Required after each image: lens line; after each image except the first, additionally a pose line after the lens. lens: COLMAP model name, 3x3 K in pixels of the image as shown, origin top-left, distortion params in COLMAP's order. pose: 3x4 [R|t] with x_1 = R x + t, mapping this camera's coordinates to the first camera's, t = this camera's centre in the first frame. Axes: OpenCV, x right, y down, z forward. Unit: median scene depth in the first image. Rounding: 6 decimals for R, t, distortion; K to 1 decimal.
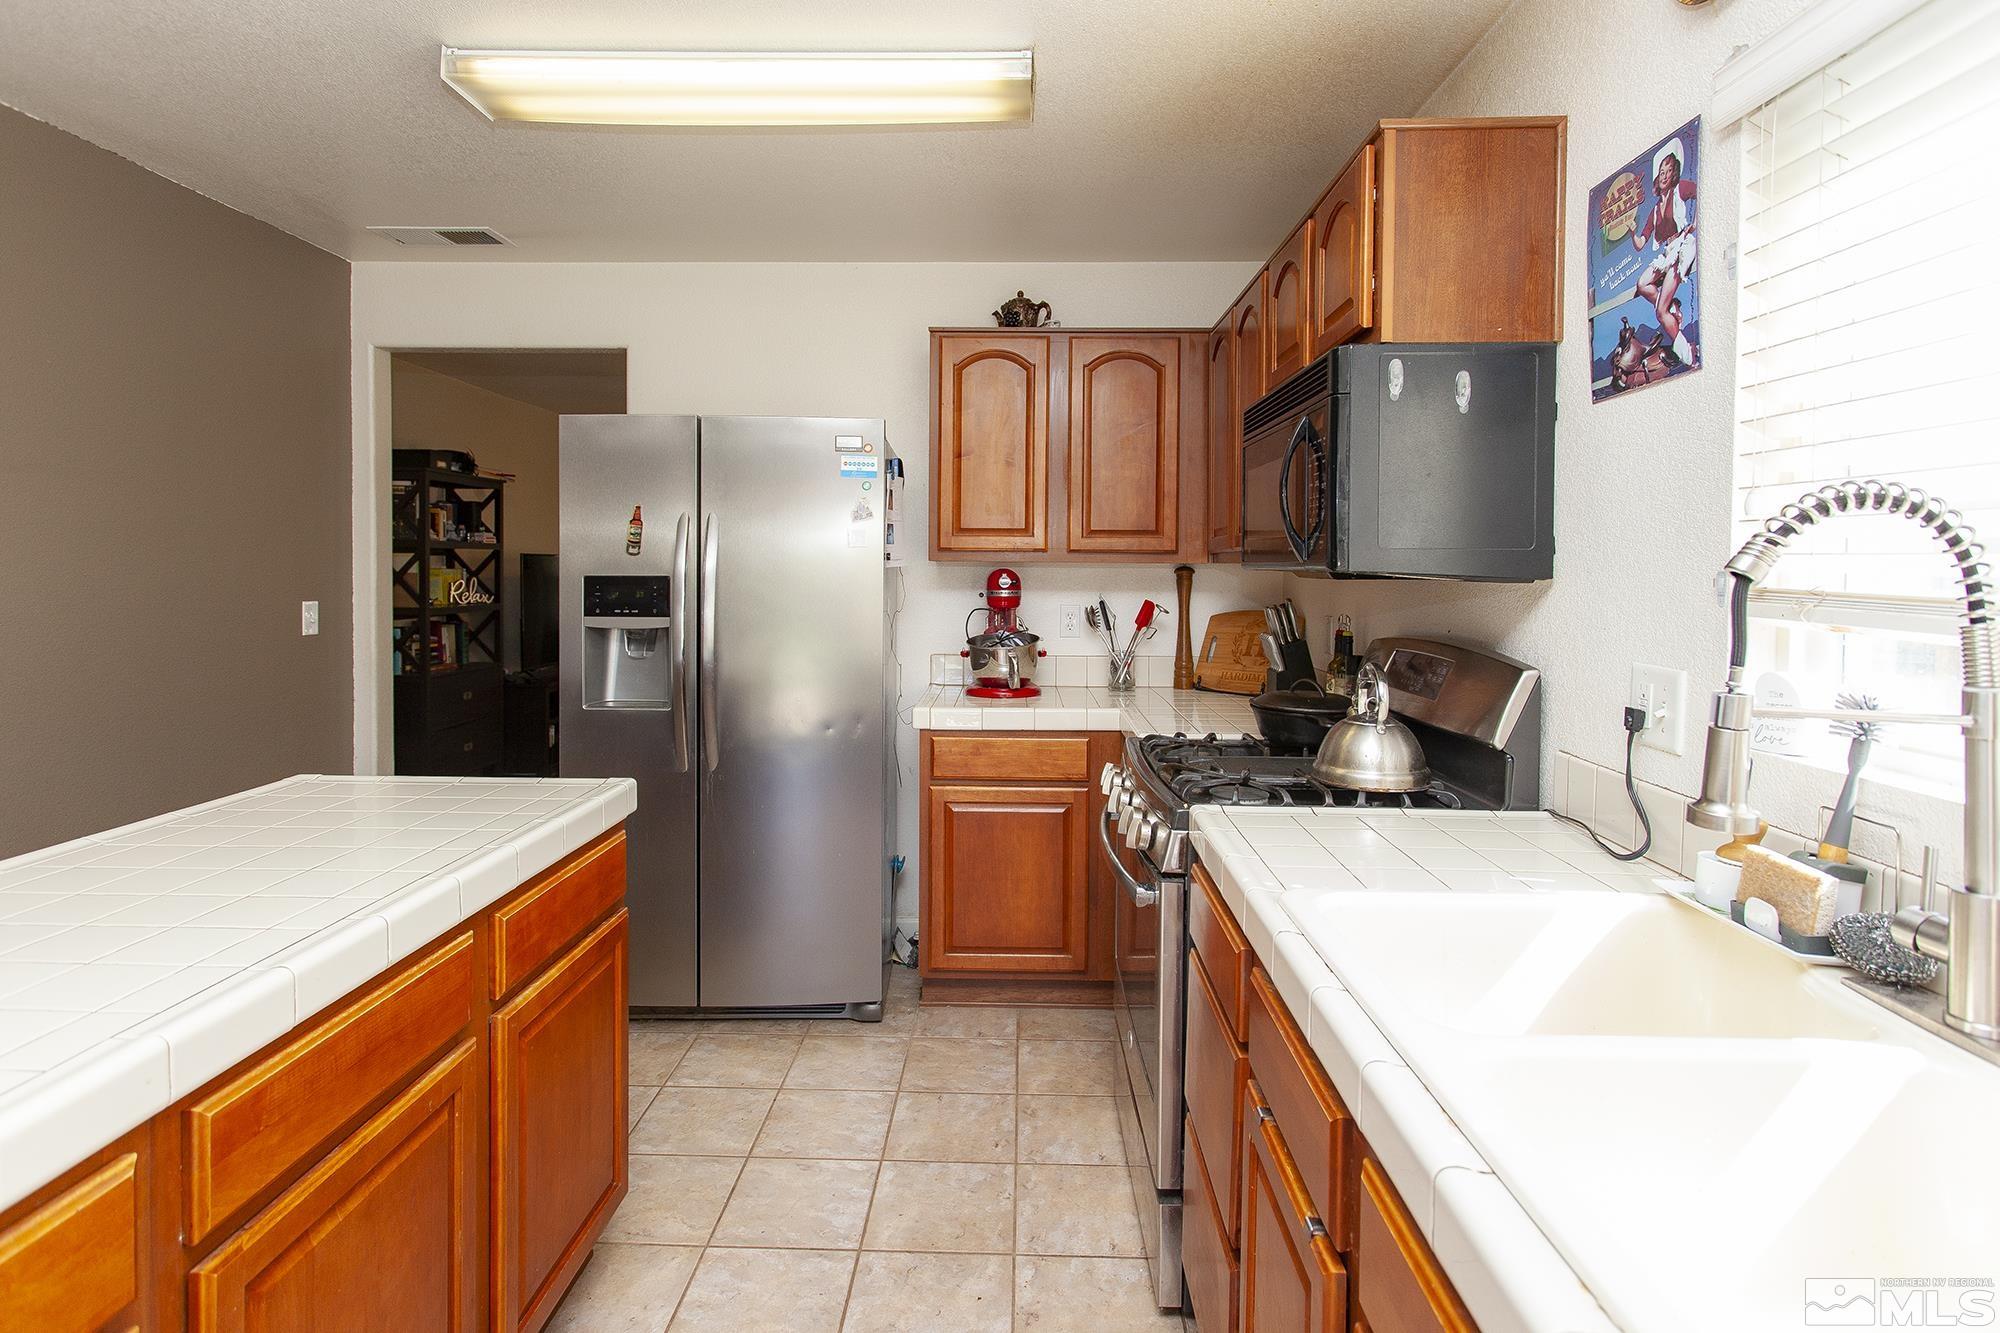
lens RADIAL K [[1013.3, 0, 996.4], [0, 1013.3, 592.6], [0, 0, 1]] dist [0.005399, 0.000443]
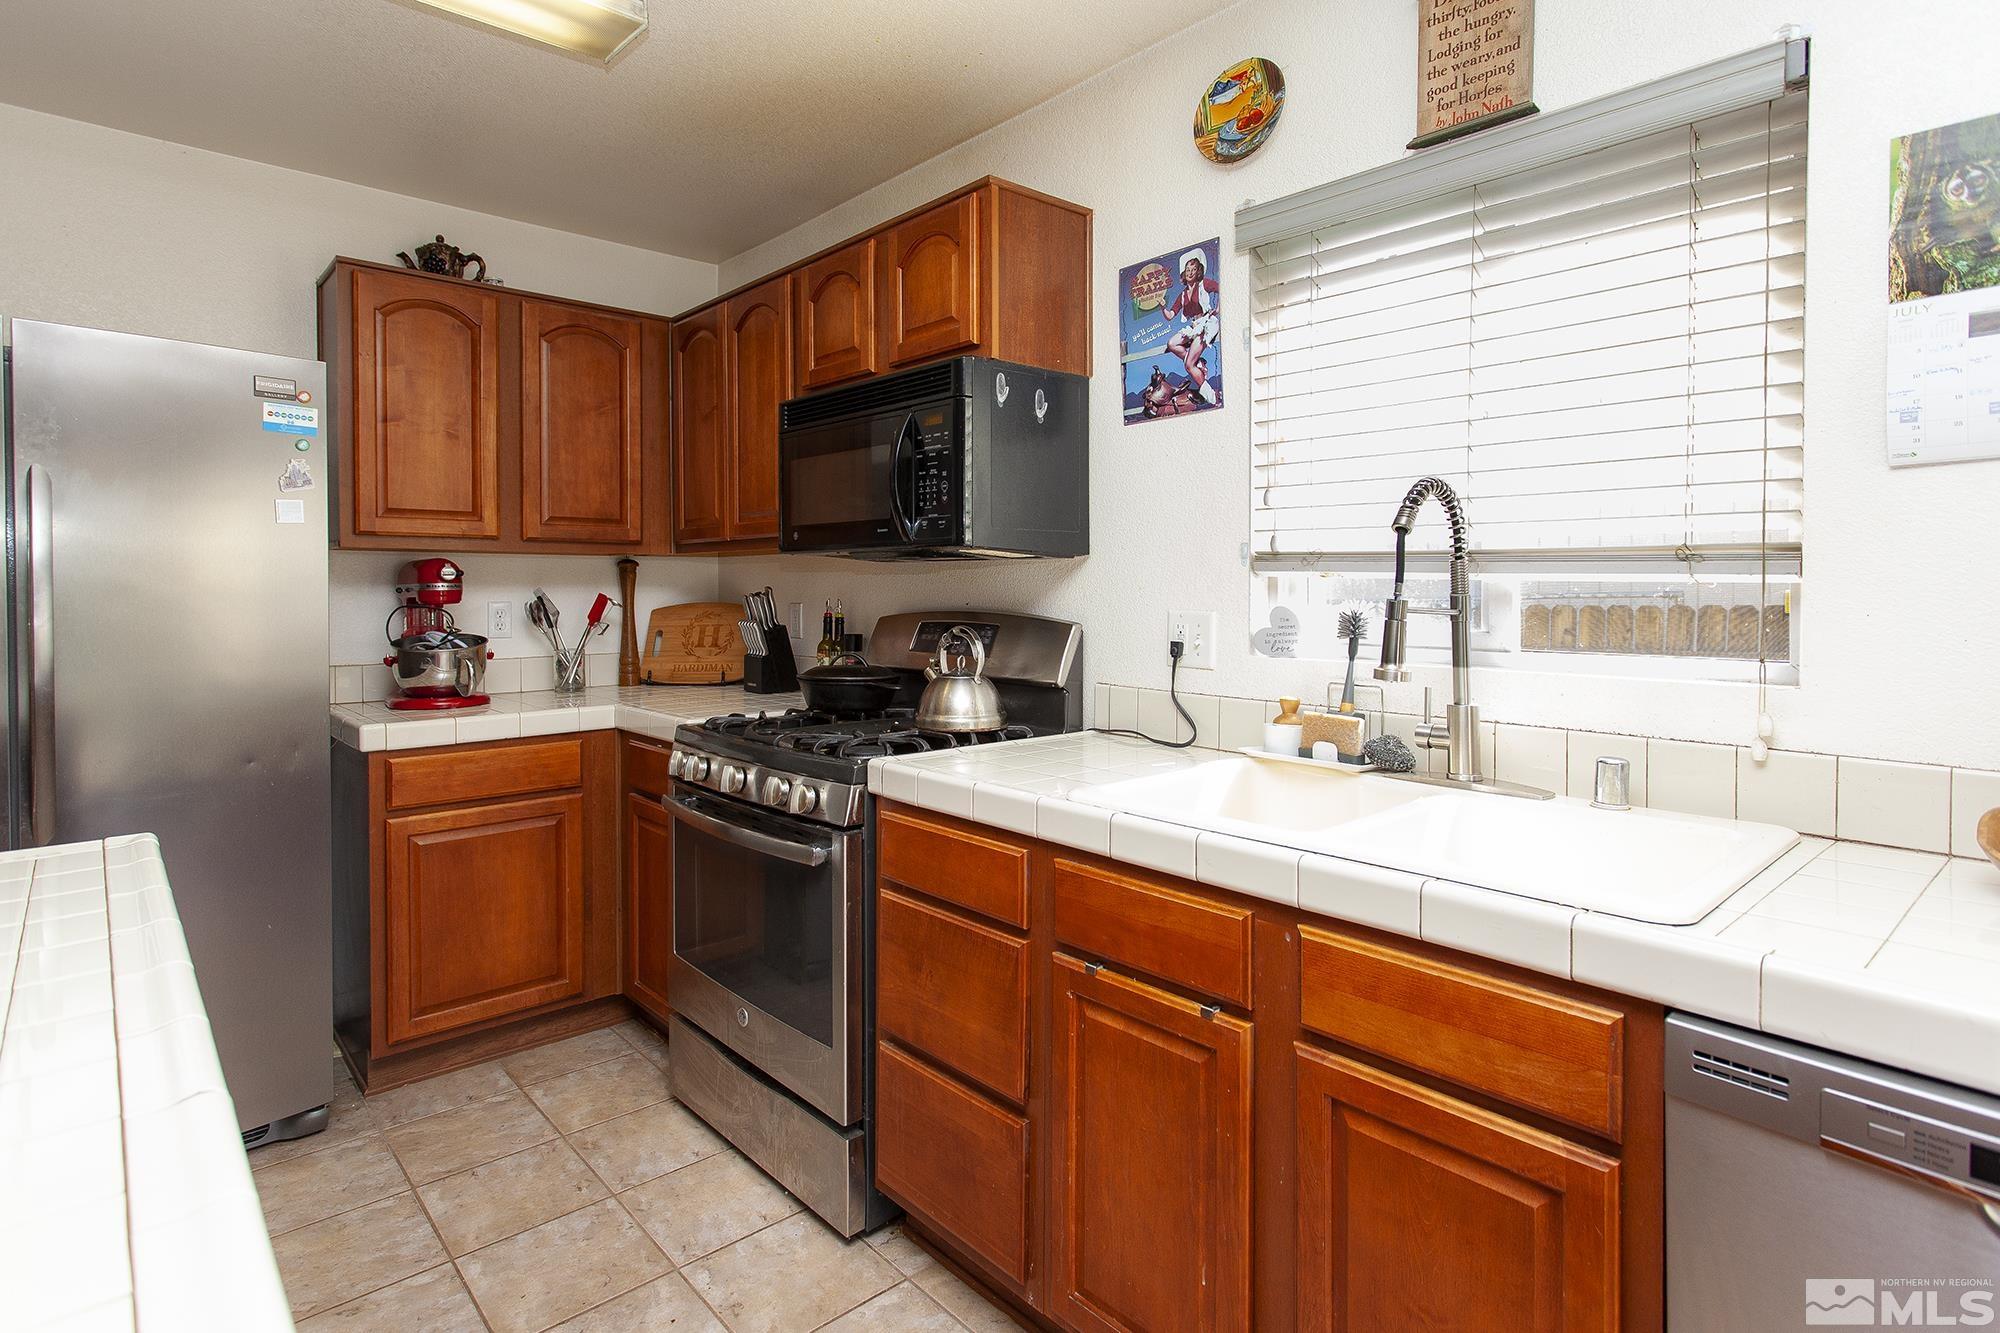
lens RADIAL K [[1013.5, 0, 989.1], [0, 1013.5, 601.7], [0, 0, 1]] dist [0.000828, 0.000317]
pose [[0.731288, -0.017912, 0.681834, -0.447698], [0.022678, 0.999741, 0.001940, 0.041601], [-0.681692, 0.014045, 0.731505, 0.117844]]
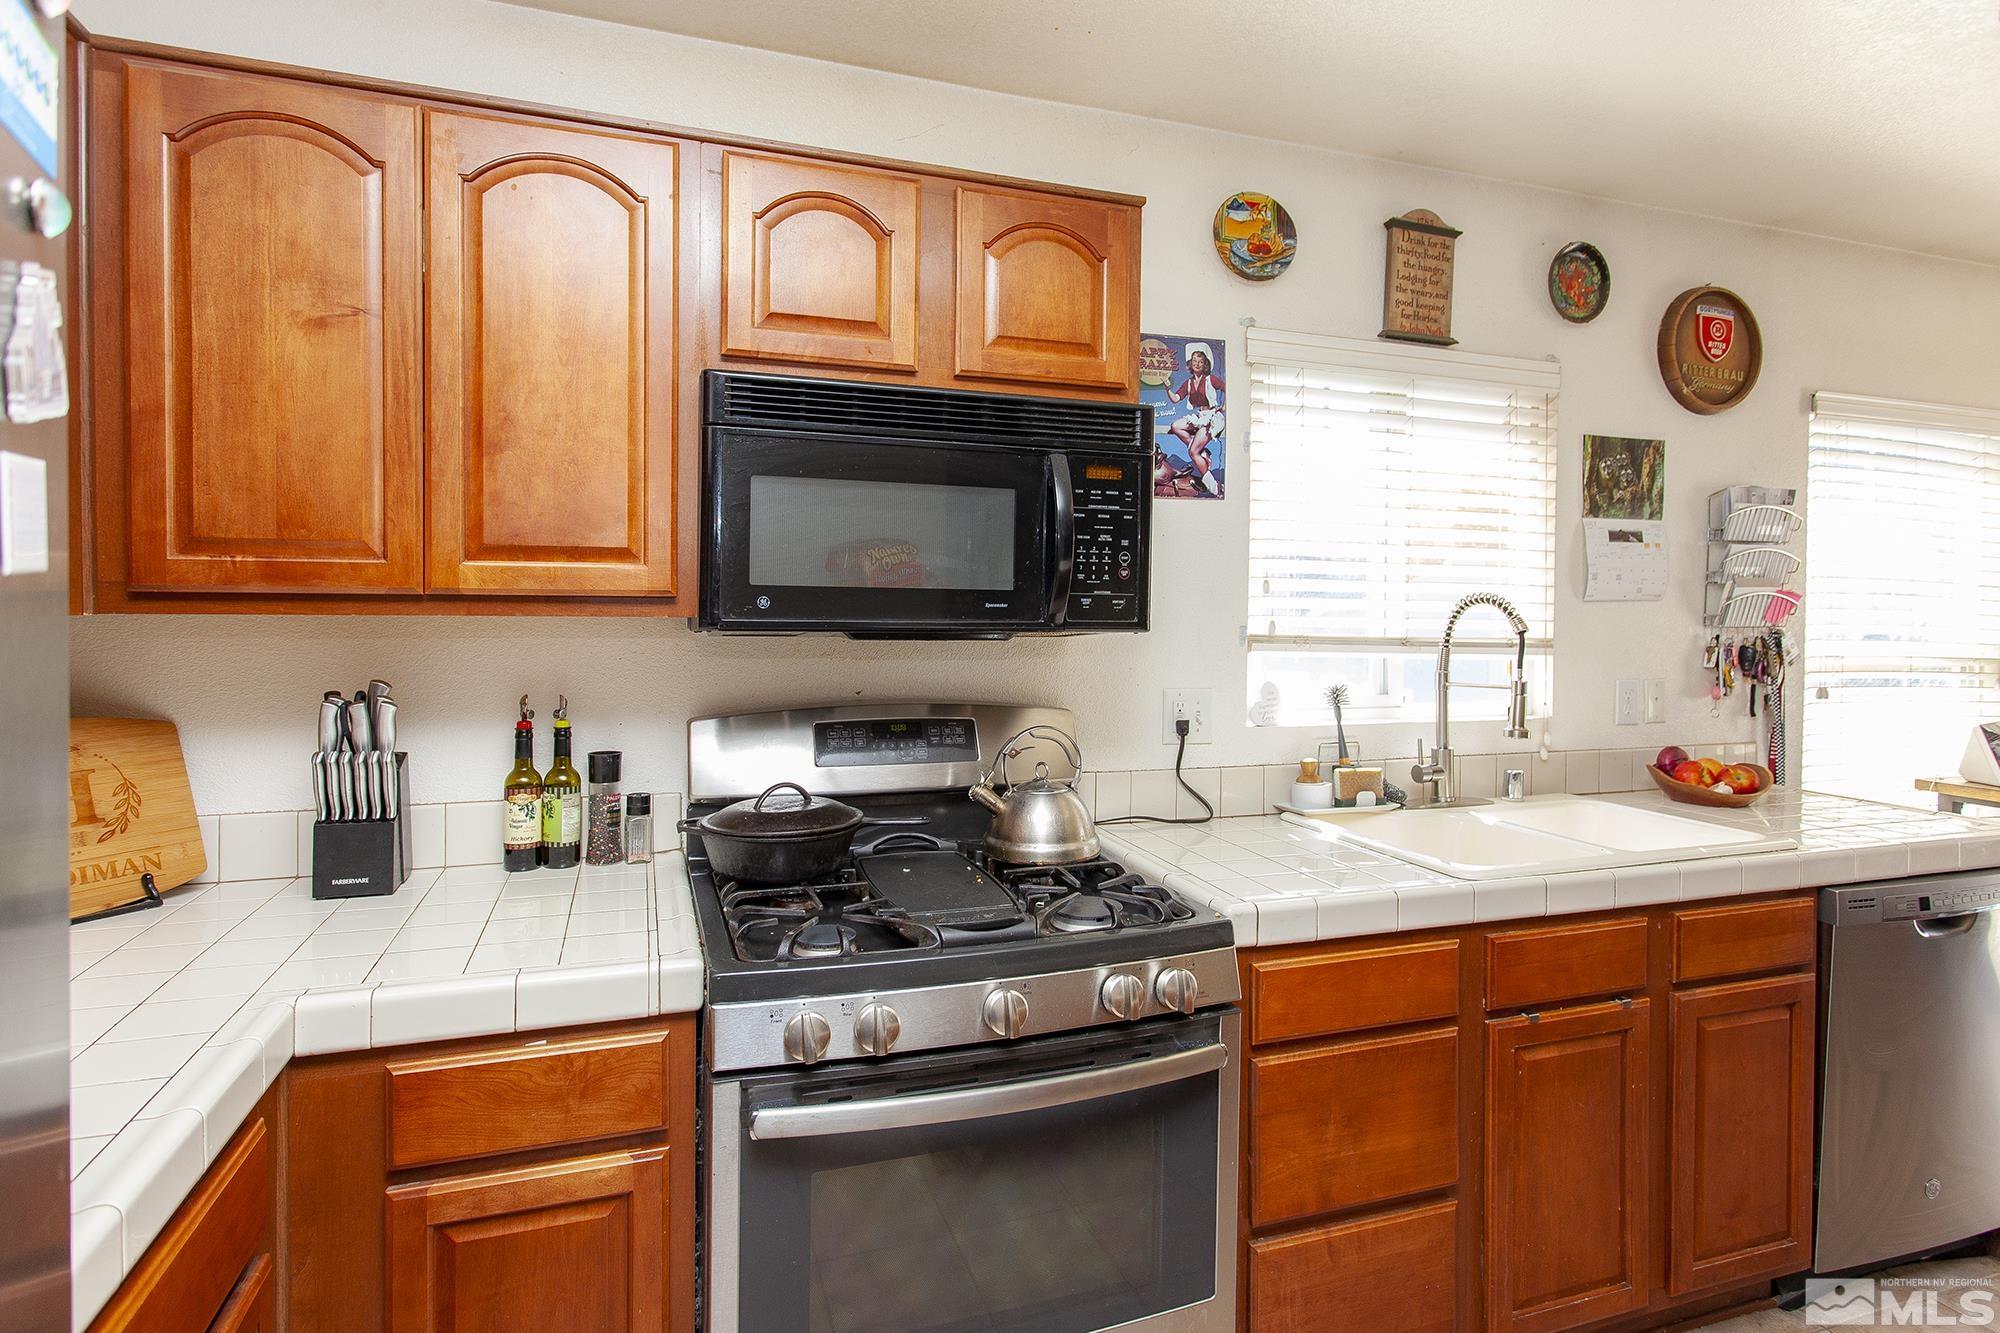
lens RADIAL K [[1035.1, 0, 995.5], [0, 1035.1, 618.2], [0, 0, 1]] dist [-0.001492, 0.016591]
pose [[-0.345961, -0.024241, 0.937936, -0.561154], [0.011489, 0.999482, 0.030070, -0.067023], [-0.938178, 0.021179, -0.345504, 1.485616]]
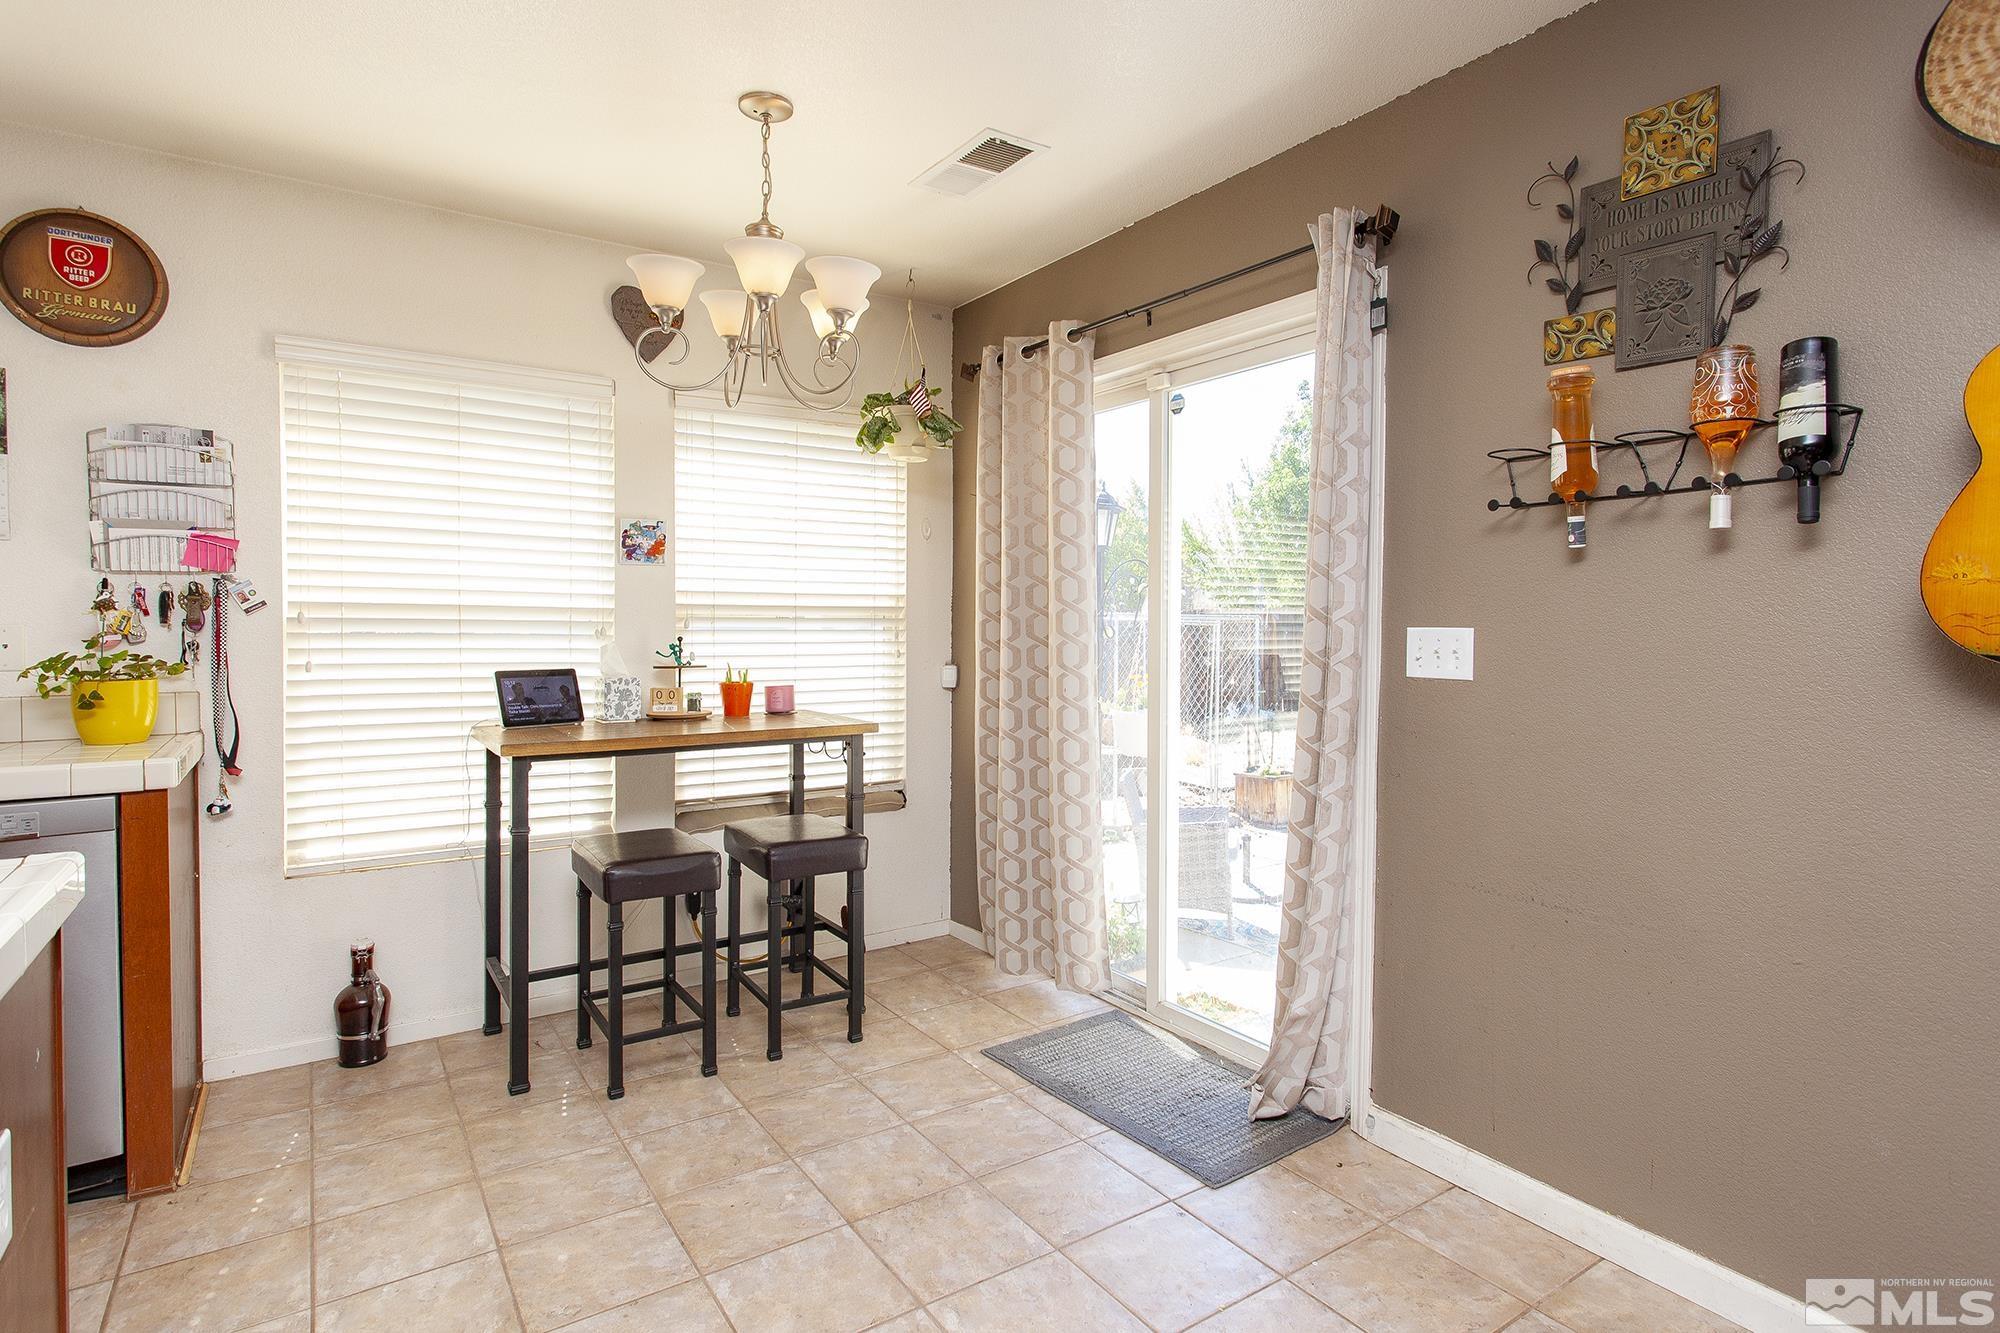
lens RADIAL K [[999.4, 0, 1000.9], [0, 999.4, 640.5], [0, 0, 1]] dist [-0.001237, -0.000141]
pose [[-0.580453, -0.031223, 0.813695, -1.364780], [0.008988, 0.998958, 0.044743, 0.050331], [-0.814244, 0.033284, -0.579568, -0.244461]]
